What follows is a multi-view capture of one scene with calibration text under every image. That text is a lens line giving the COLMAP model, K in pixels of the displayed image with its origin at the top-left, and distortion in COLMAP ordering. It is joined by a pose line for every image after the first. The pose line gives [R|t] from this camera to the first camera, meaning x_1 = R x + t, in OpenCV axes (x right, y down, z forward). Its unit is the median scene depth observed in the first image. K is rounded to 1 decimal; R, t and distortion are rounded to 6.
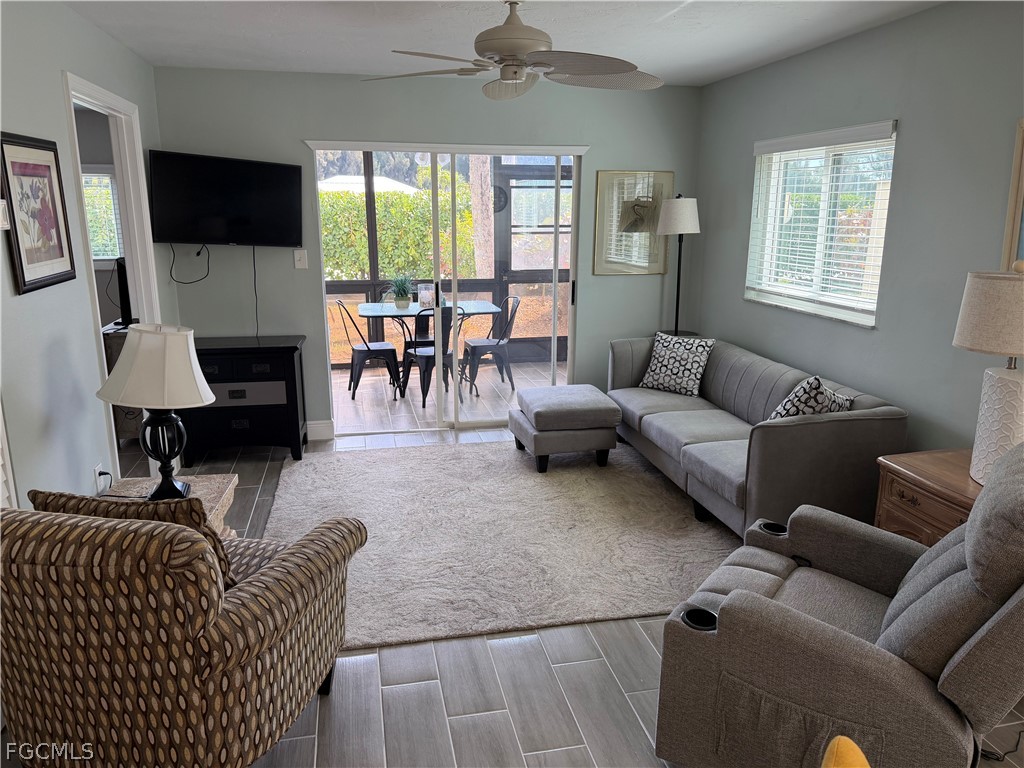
lens RADIAL K [[714.5, 0, 506.0], [0, 714.5, 379.8], [0, 0, 1]] dist [0.050782, -0.058298]
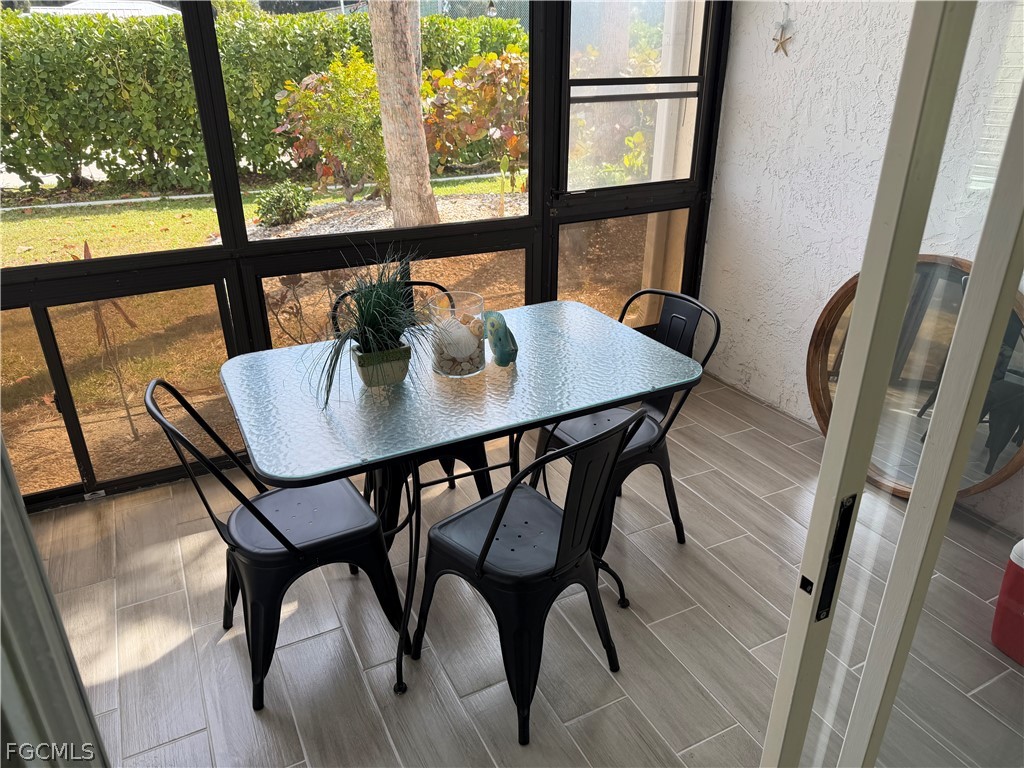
lens RADIAL K [[737.9, 0, 524.6], [0, 737.9, 401.6], [0, 0, 1]] dist [0.040812, -0.077552]
pose [[0.965450, -0.113501, 0.234572, -0.235897], [0.061309, 0.973827, 0.218865, -0.229715], [-0.253274, -0.196922, 0.947140, 1.004671]]
